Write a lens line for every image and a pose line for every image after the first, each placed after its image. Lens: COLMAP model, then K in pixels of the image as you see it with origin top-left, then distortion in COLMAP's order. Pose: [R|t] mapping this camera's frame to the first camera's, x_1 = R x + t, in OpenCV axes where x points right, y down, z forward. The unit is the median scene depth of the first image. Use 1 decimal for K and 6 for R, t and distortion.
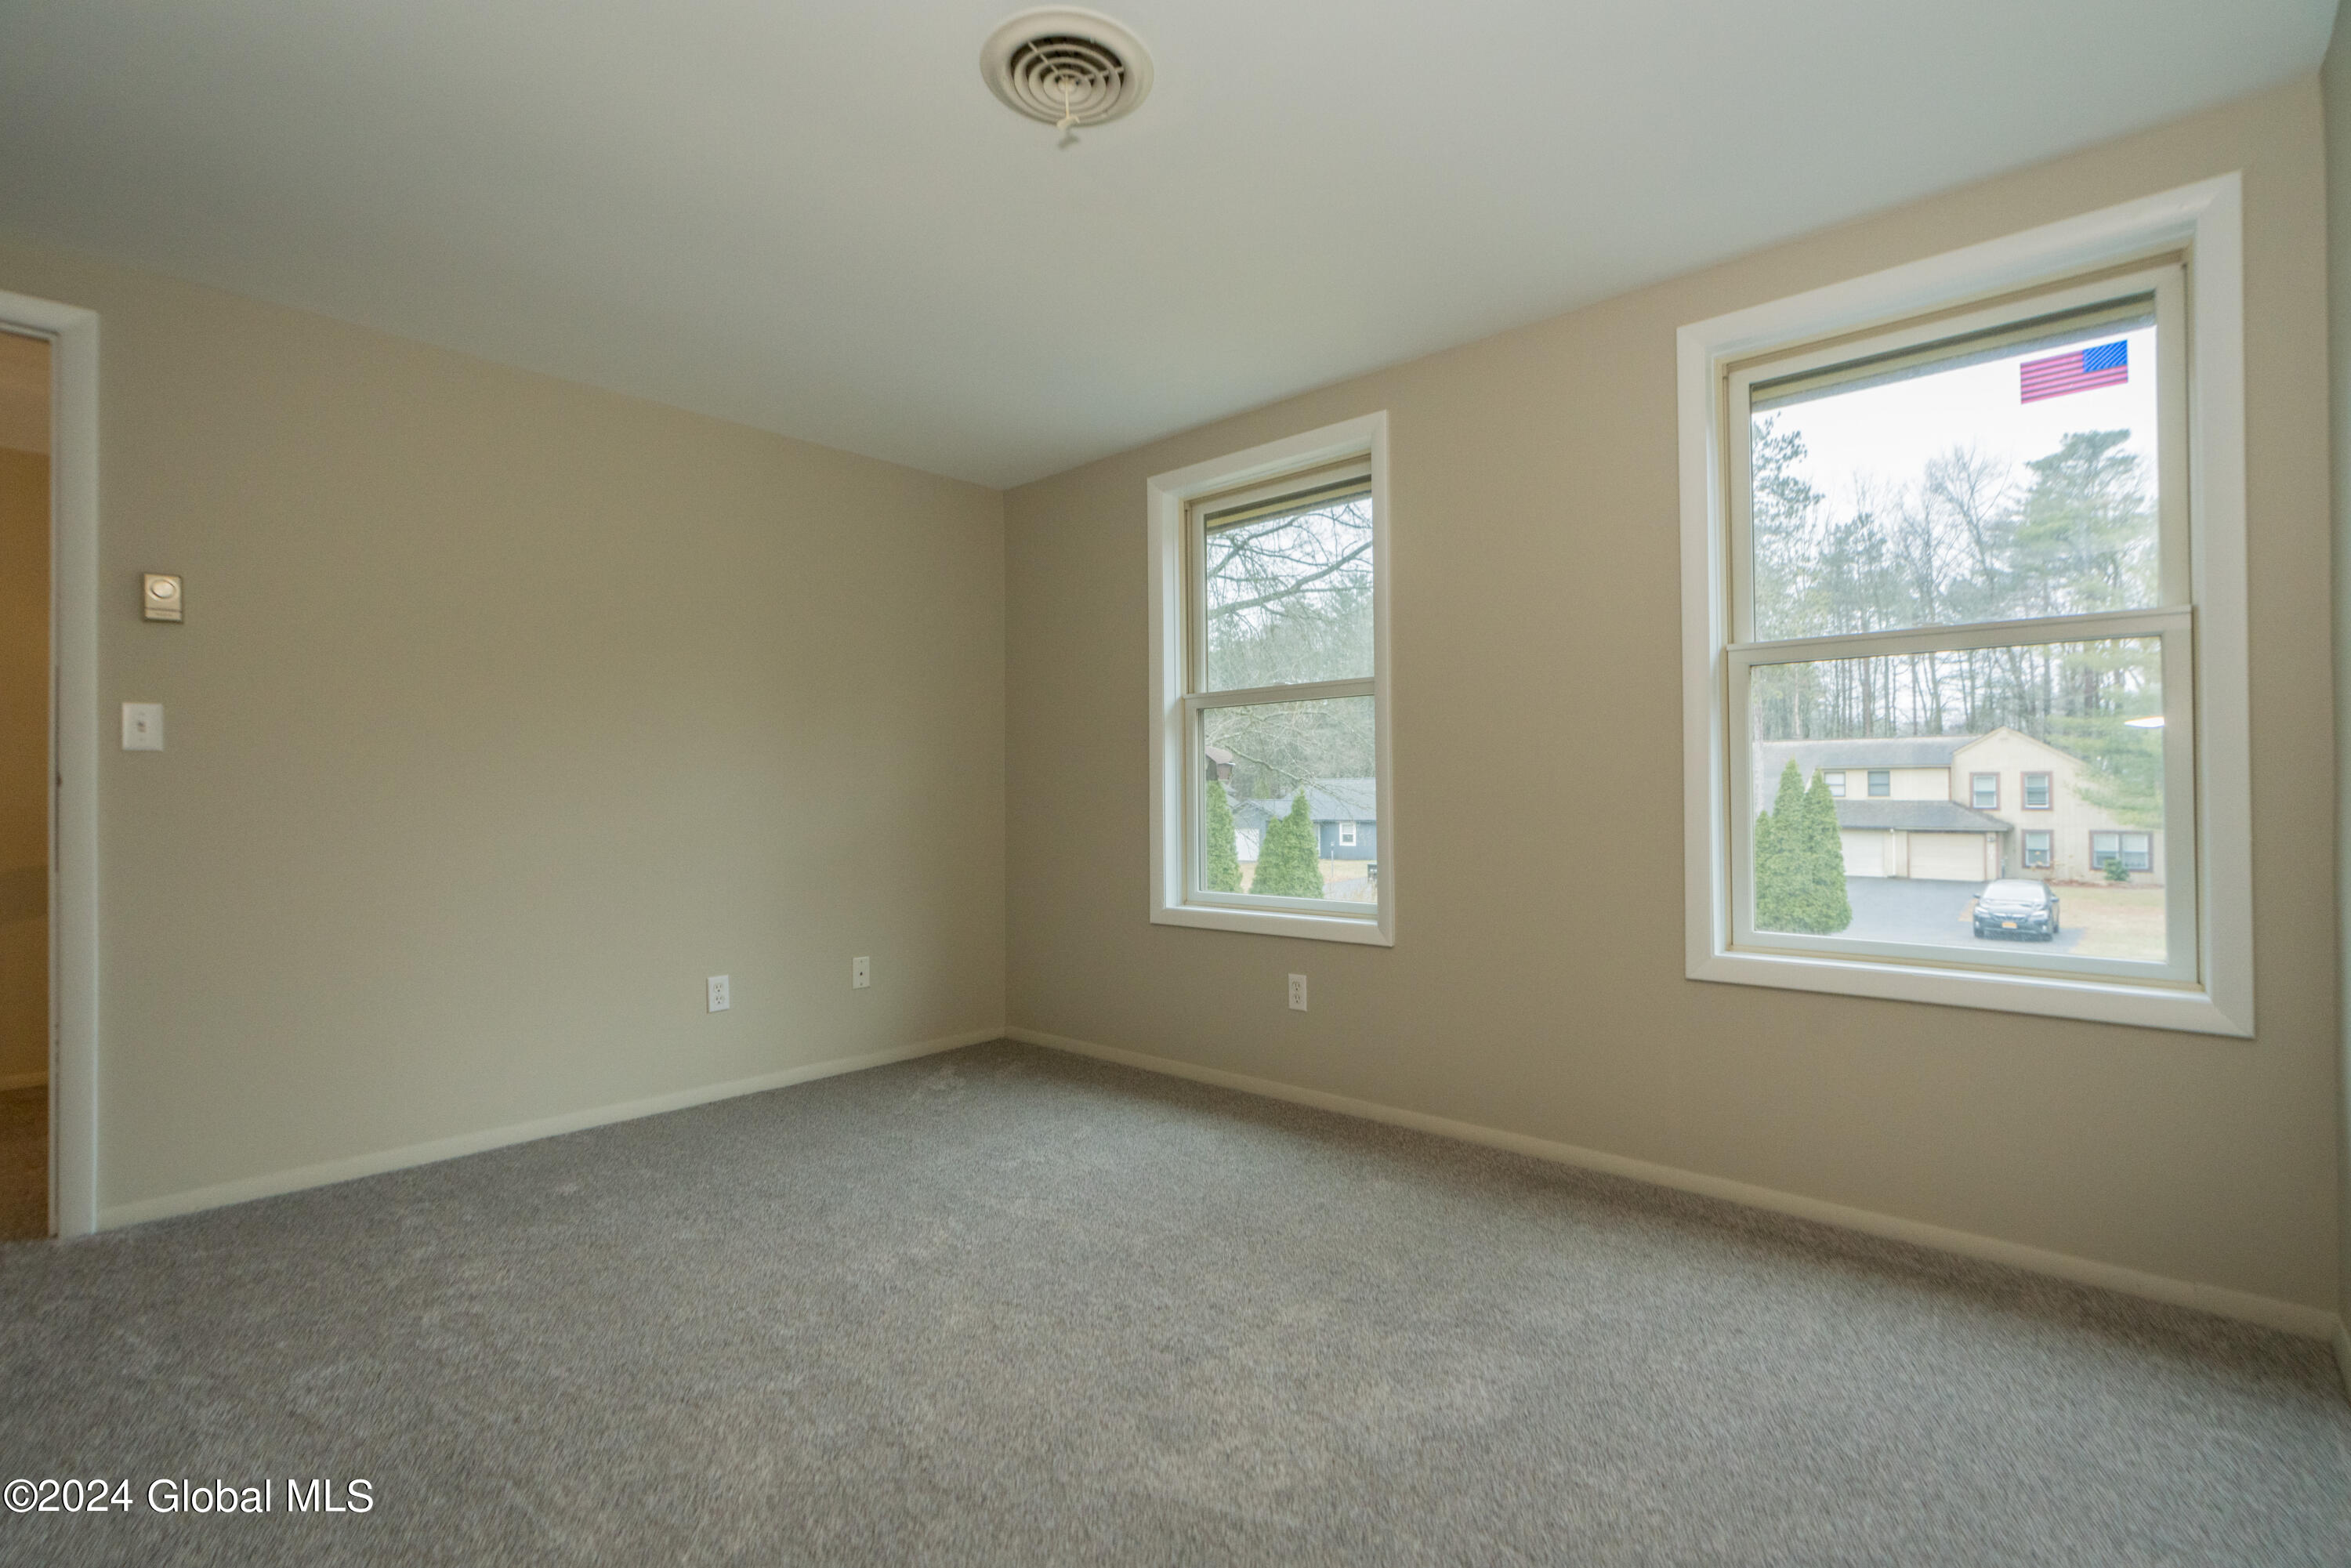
lens RADIAL K [[1045.4, 0, 1170.4], [0, 1045.4, 806.2], [0, 0, 1]] dist [-0.001524, -0.000164]
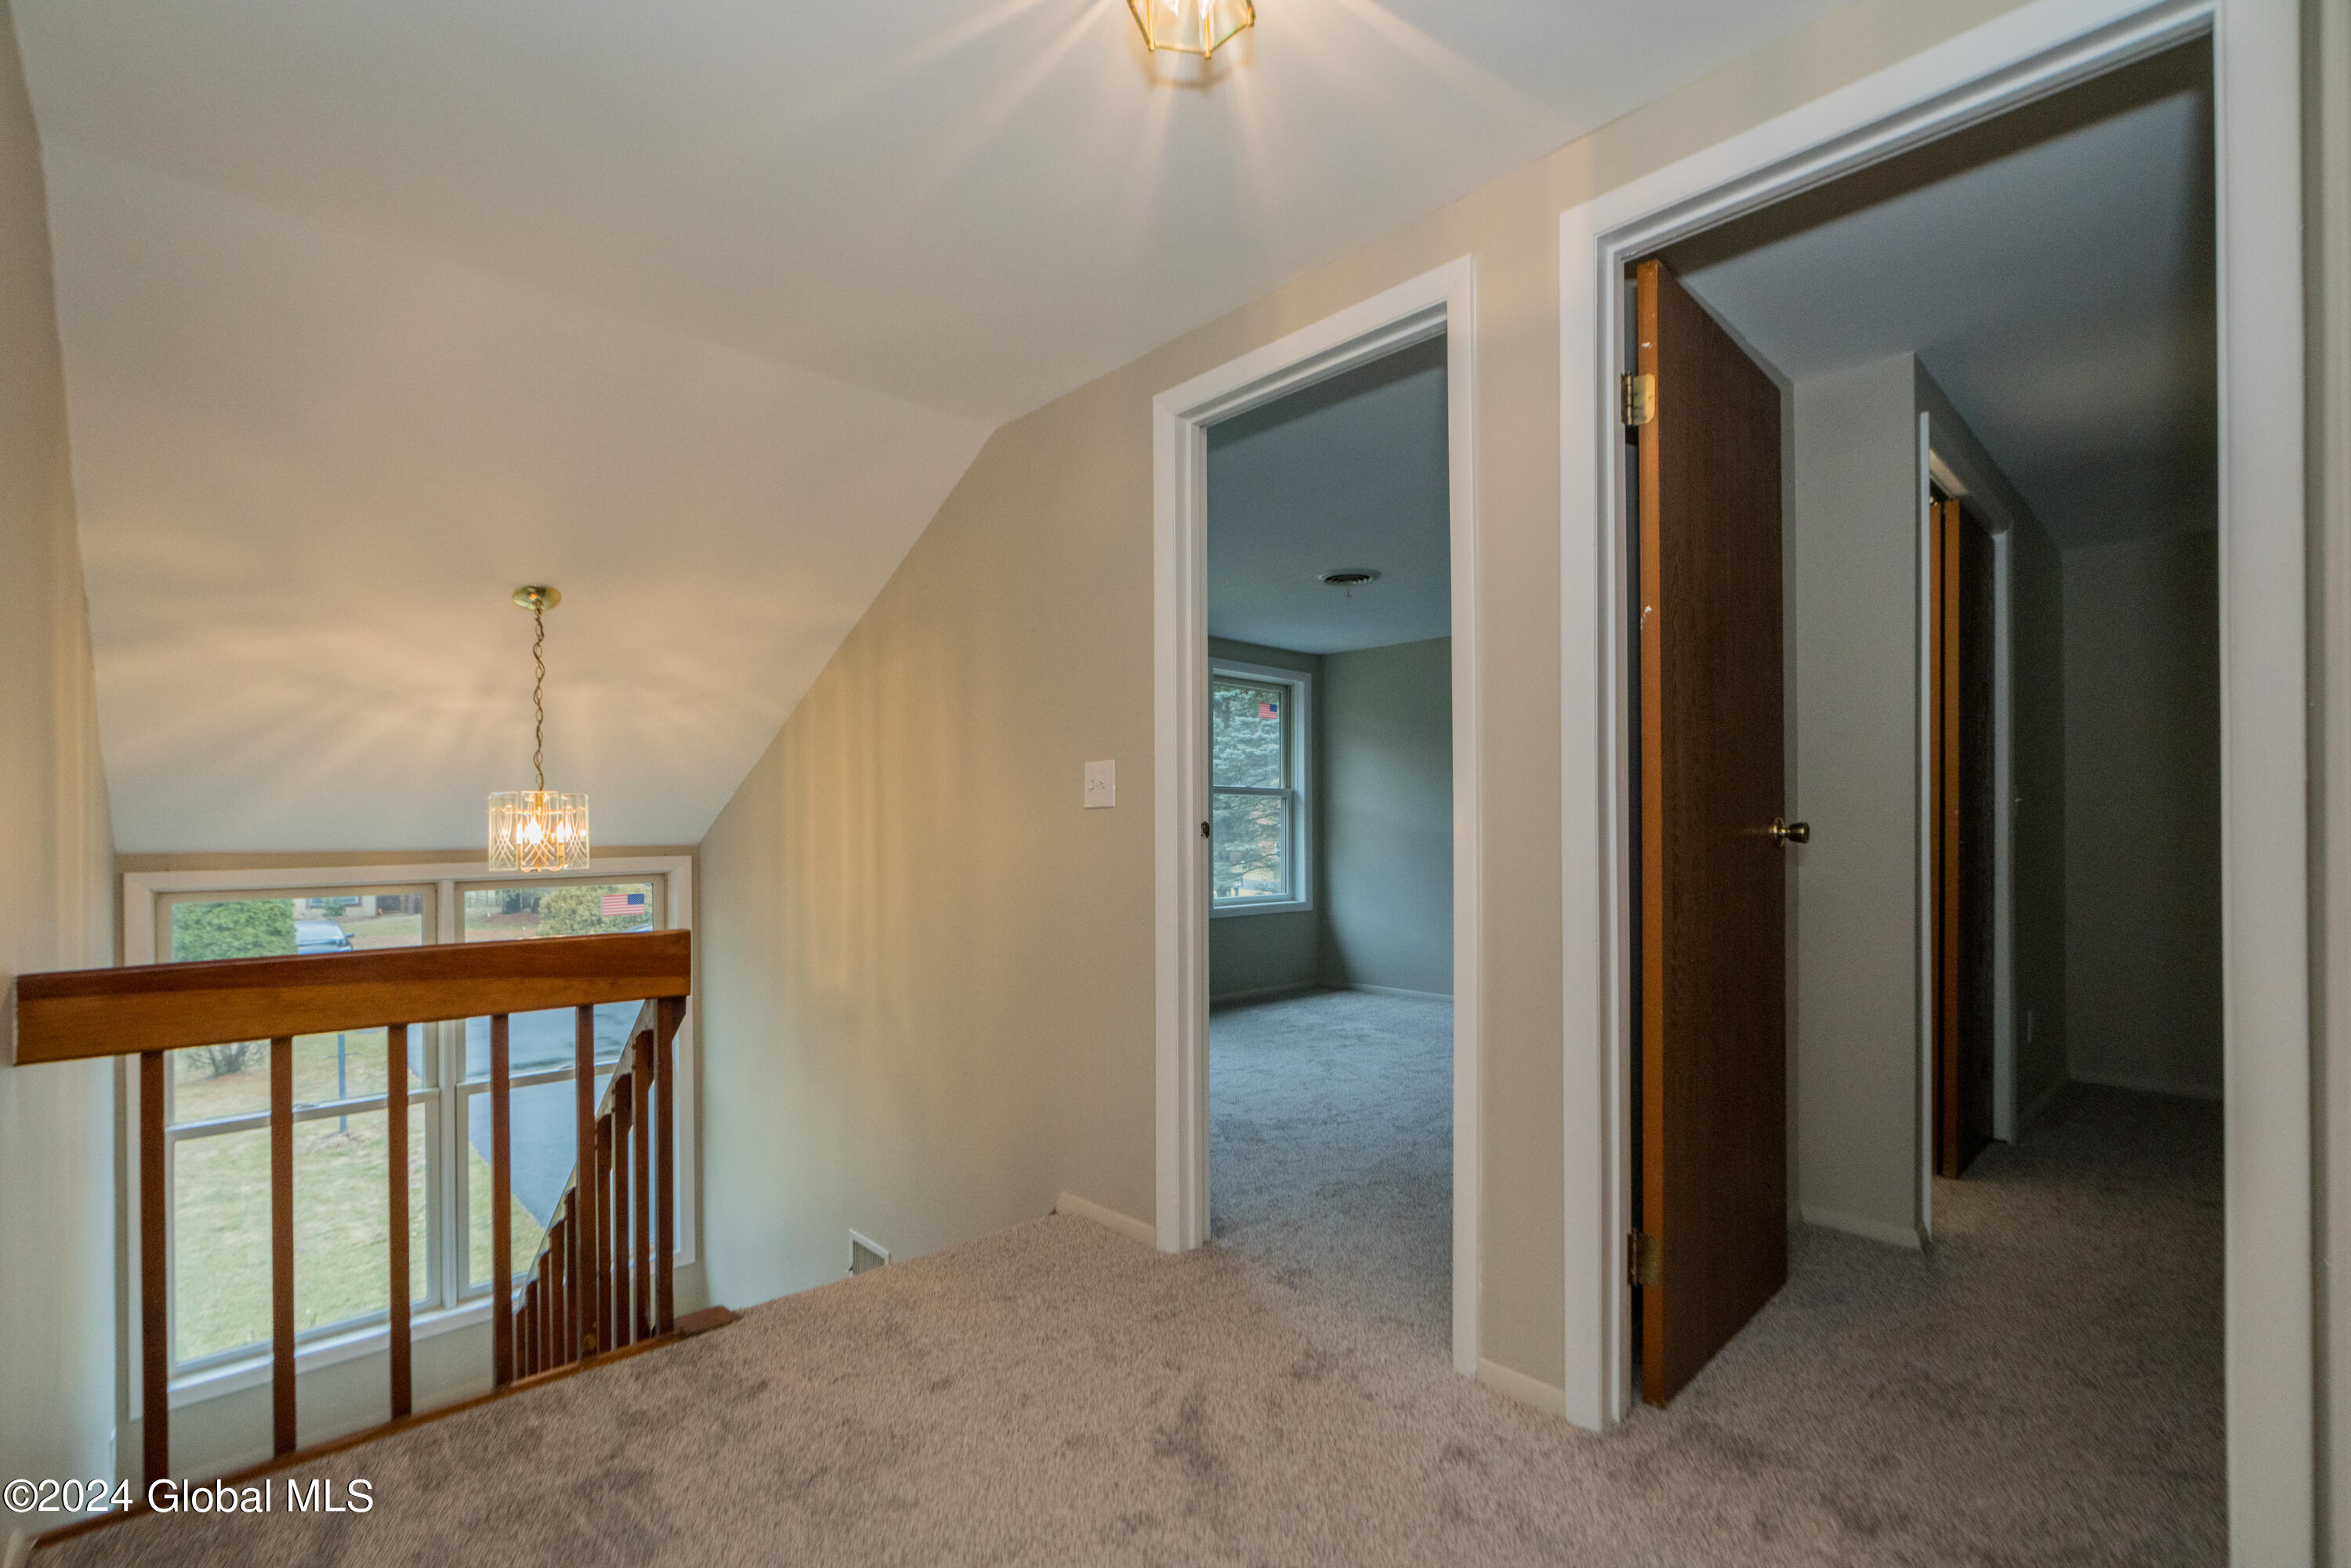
lens RADIAL K [[1048.1, 0, 1168.1], [0, 1048.1, 826.5], [0, 0, 1]] dist [0.001754, 0.000276]
pose [[0.055065, 0.006974, 0.998458, -0.289359], [0.013581, 0.999878, -0.007733, -0.005591], [-0.998390, 0.013986, 0.054963, 0.135016]]
